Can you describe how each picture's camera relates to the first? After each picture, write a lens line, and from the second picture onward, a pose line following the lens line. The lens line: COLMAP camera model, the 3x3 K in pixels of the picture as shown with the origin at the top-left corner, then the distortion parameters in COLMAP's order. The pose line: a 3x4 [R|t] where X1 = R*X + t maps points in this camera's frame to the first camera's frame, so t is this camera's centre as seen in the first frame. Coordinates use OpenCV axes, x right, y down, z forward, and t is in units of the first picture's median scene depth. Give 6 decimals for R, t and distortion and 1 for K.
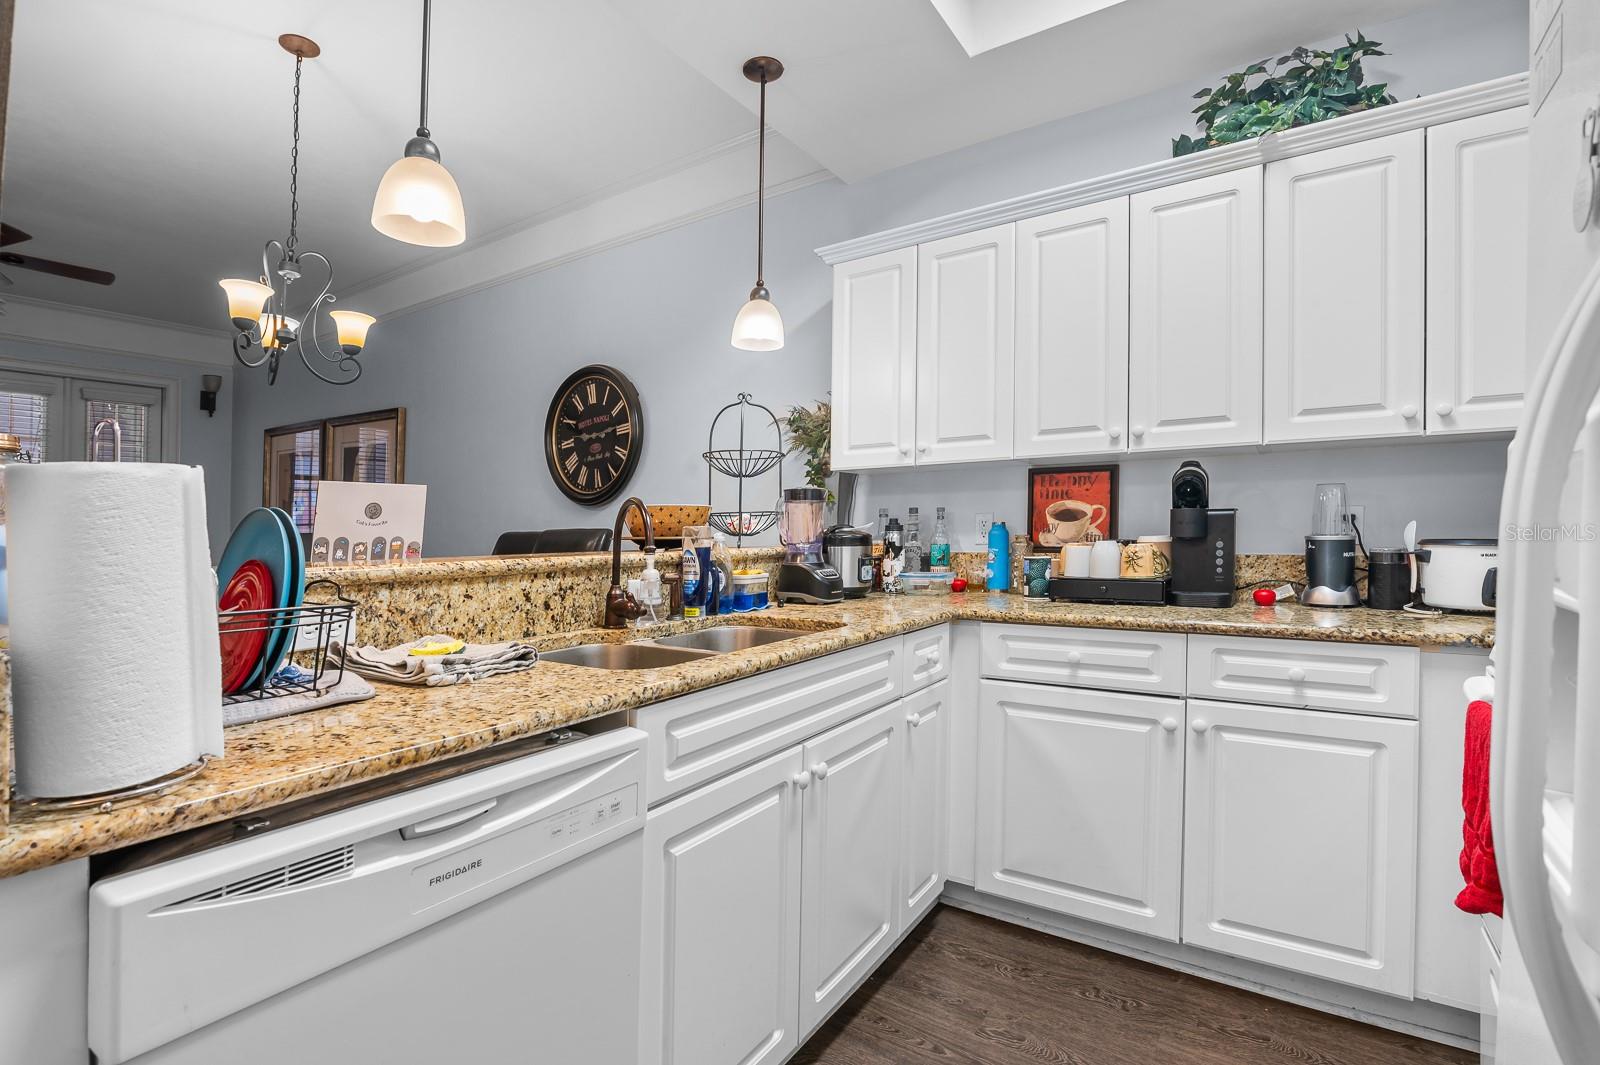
lens RADIAL K [[732.7, 0, 808.2], [0, 732.7, 544.4], [0, 0, 1]] dist [-0.018963, 0.000418]
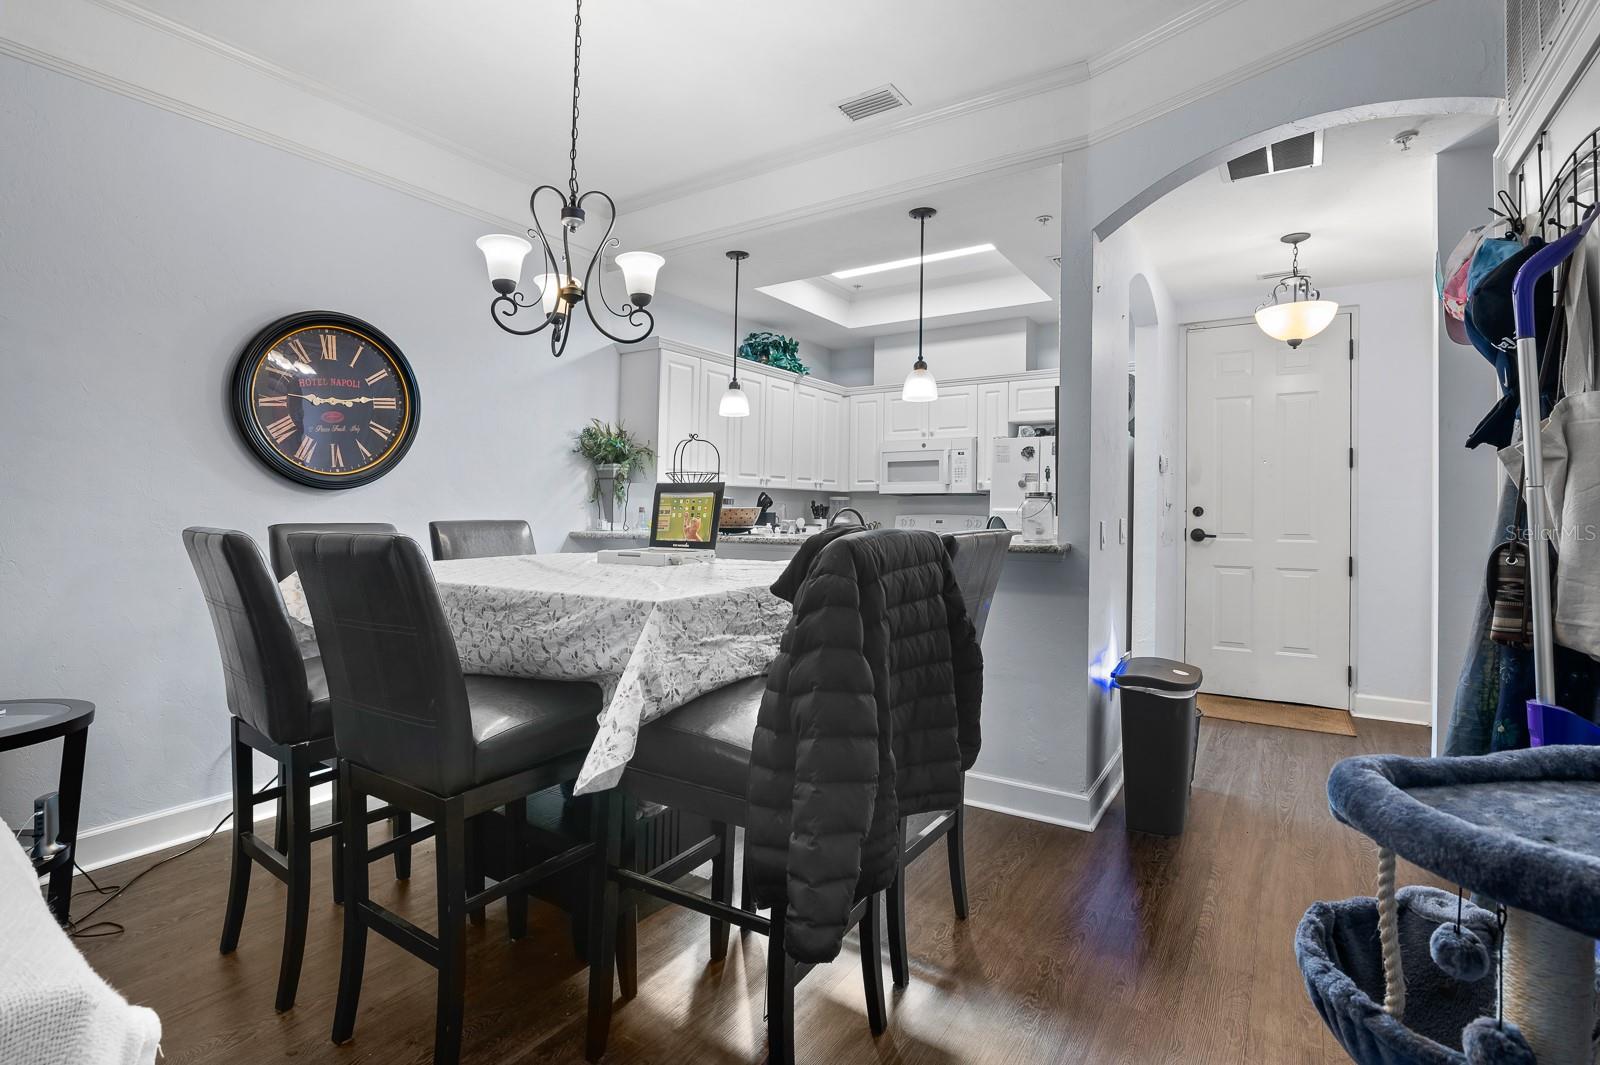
lens RADIAL K [[765.5, 0, 767.5], [0, 765.5, 532.7], [0, 0, 1]] dist [-0.019416, 0.000808]
pose [[0.027273, -0.017727, 0.999471, -1.995960], [0.016286, 0.999718, 0.017287, -0.024652], [-0.999495, 0.015806, 0.027554, 0.925496]]
